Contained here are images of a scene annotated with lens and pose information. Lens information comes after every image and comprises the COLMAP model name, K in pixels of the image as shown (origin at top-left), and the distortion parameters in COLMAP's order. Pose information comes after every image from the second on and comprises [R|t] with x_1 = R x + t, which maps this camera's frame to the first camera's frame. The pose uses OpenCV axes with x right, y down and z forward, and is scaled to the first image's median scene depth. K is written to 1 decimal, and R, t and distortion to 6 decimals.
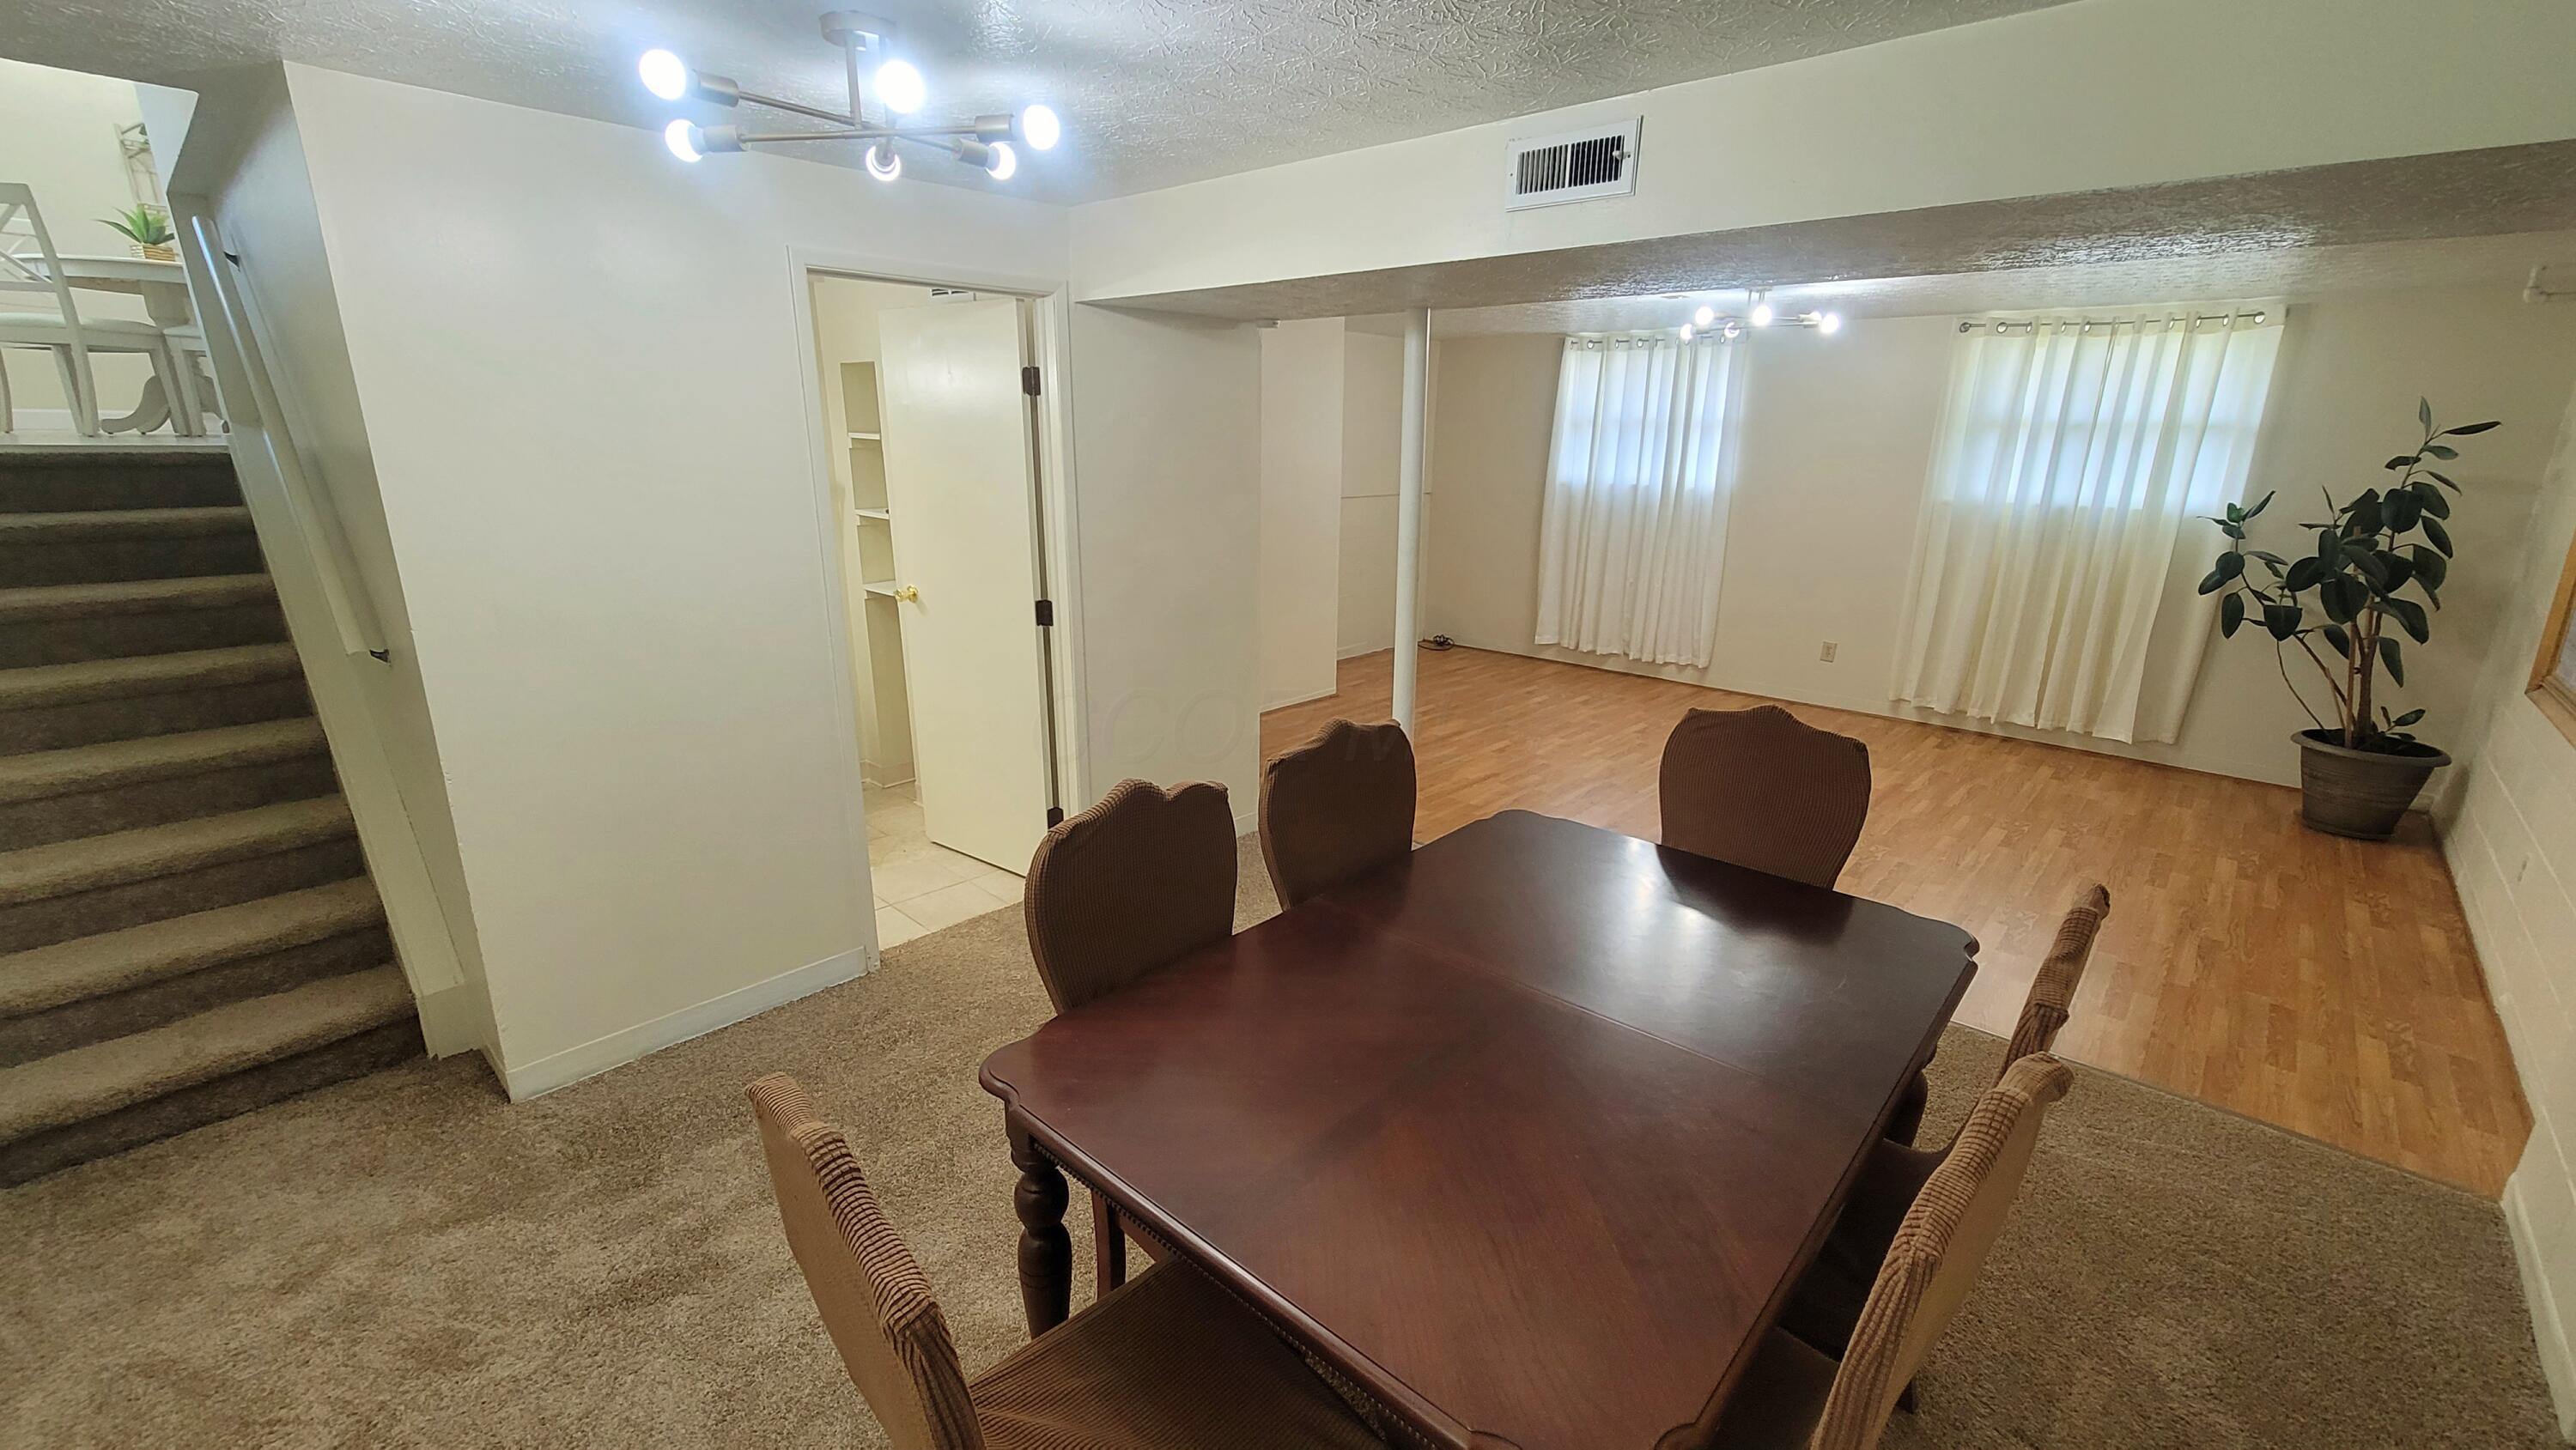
lens RADIAL K [[1045.4, 0, 1293.7], [0, 1045.4, 731.0], [0, 0, 1]] dist [-0.001371, 0.000156]
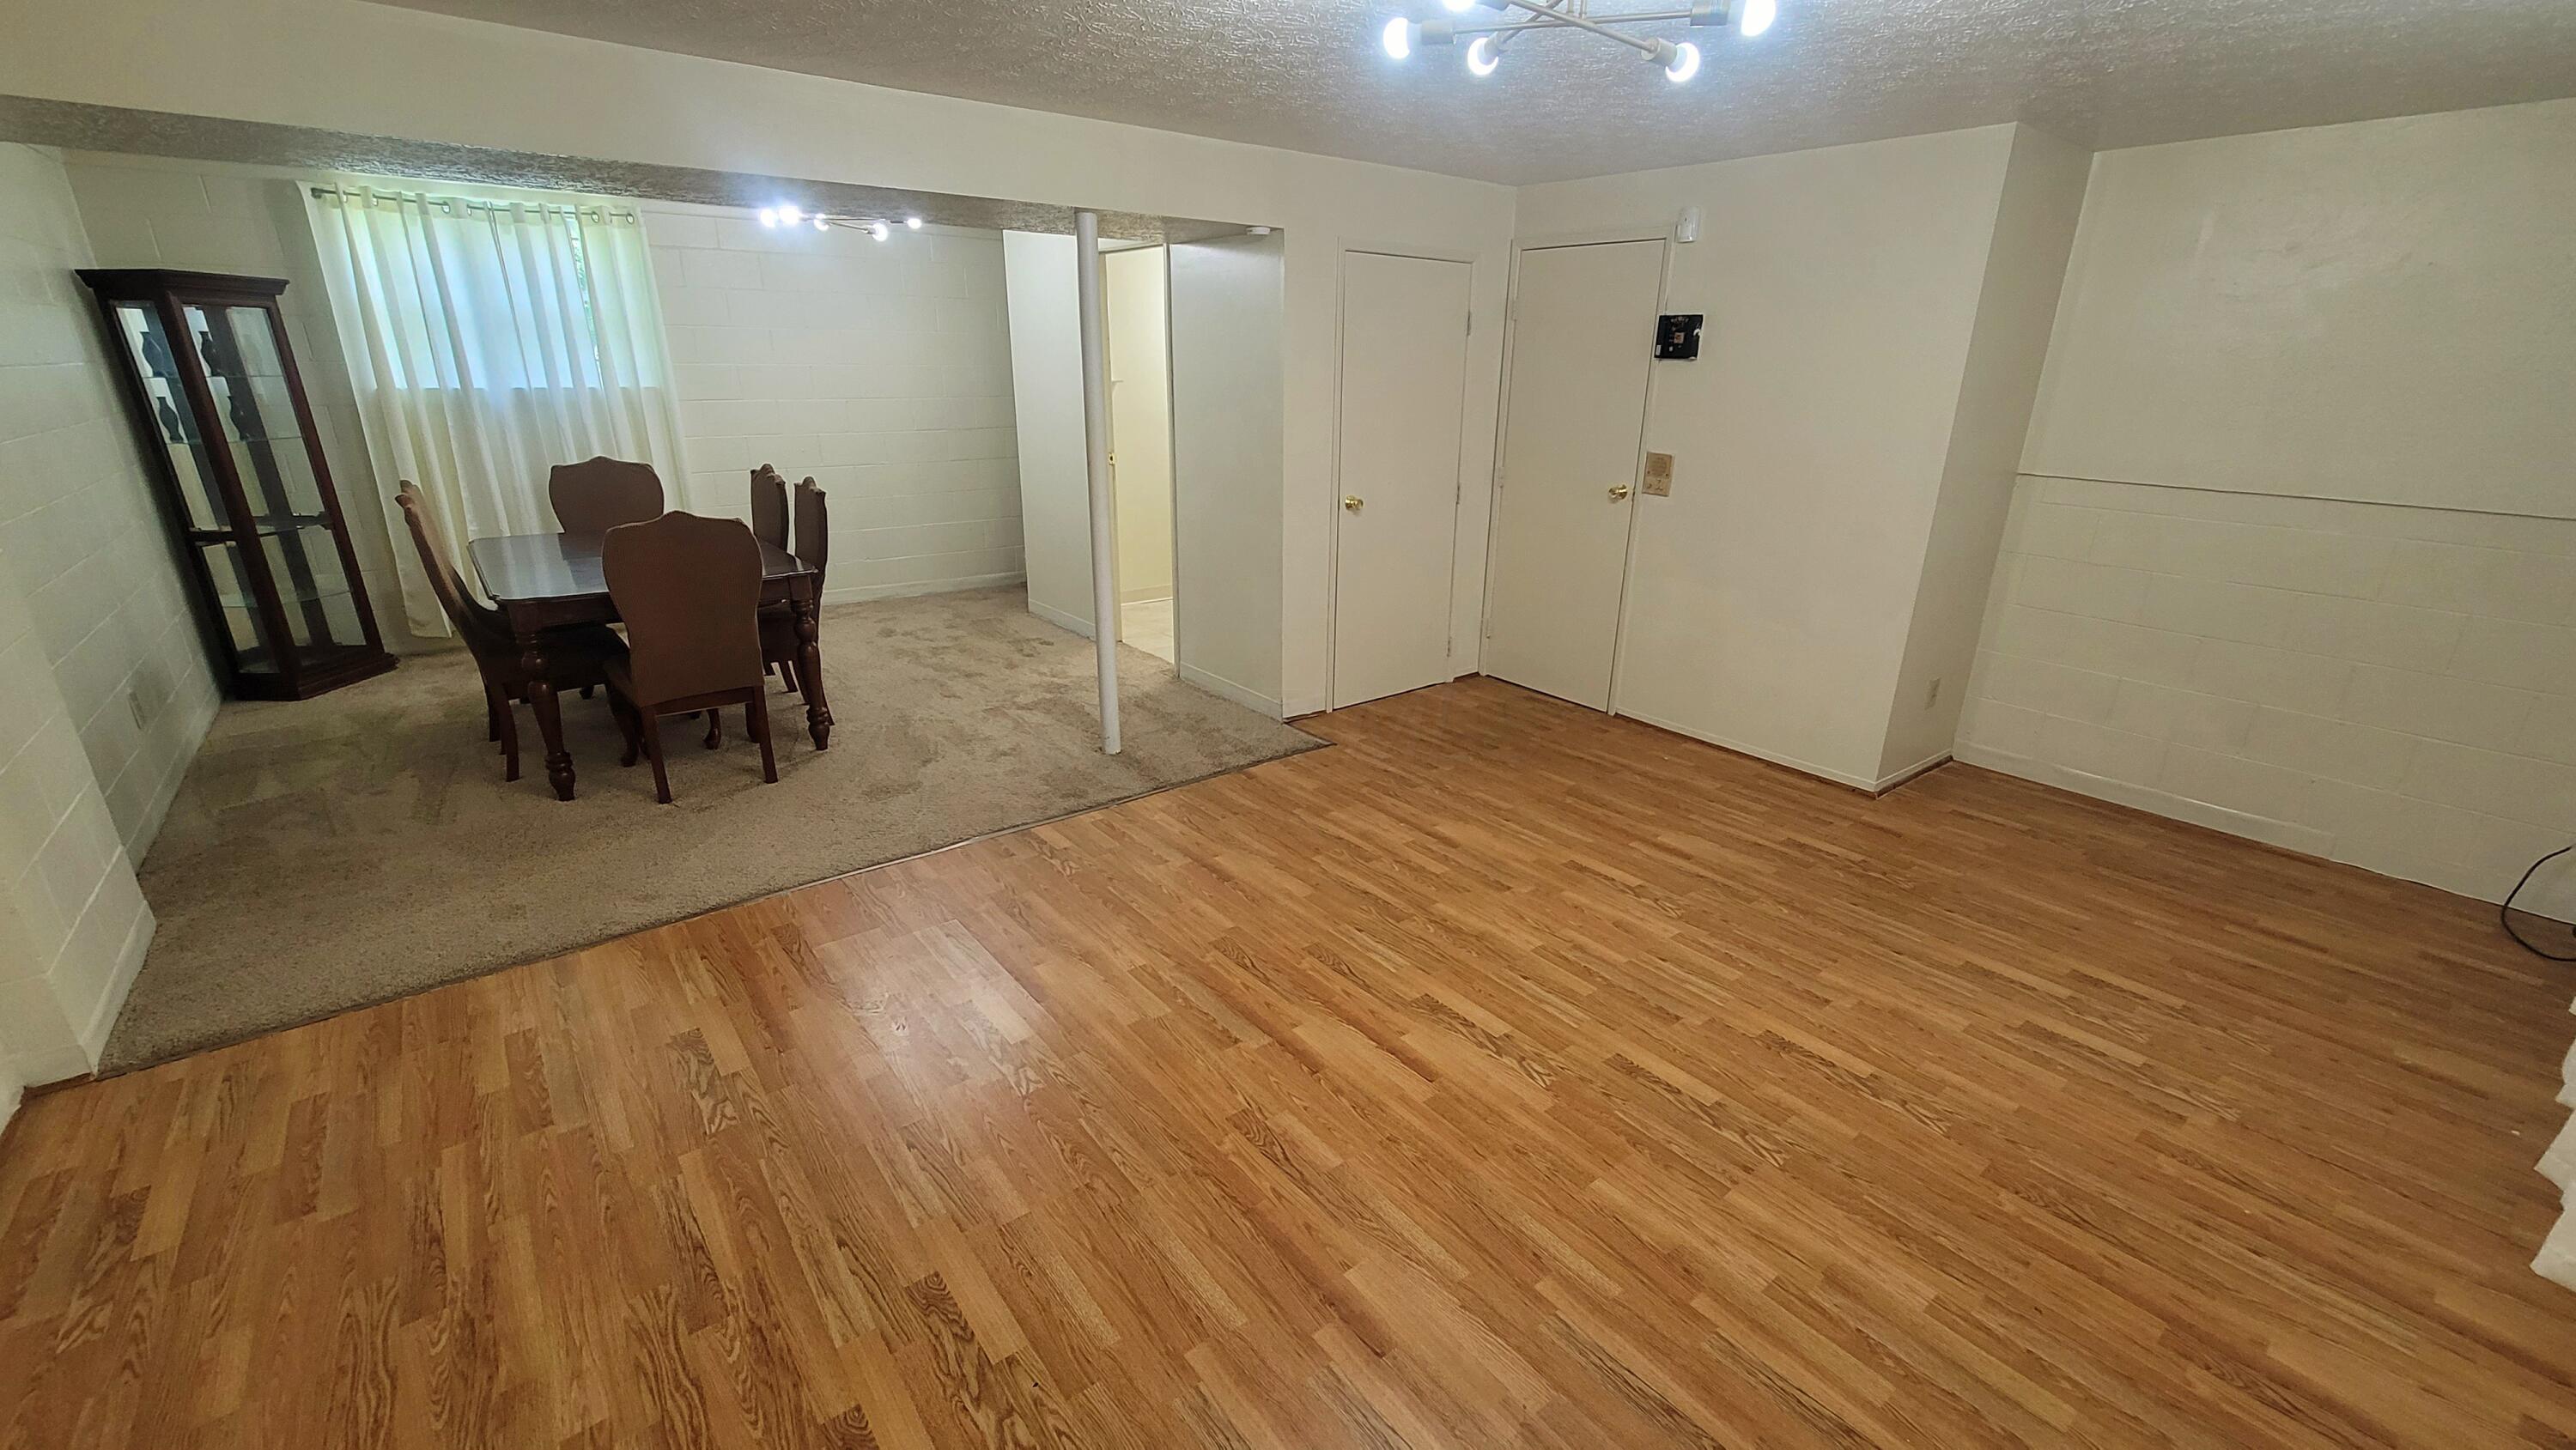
lens RADIAL K [[1045.4, 0, 1284.6], [0, 1045.4, 730.9], [0, 0, 1]] dist [-0.001371, 0.000156]
pose [[-0.152788, 0.316562, -0.936186, 0.754024], [-0.292187, 0.890488, 0.348795, -0.209784], [0.944078, 0.326833, -0.043560, 0.832460]]
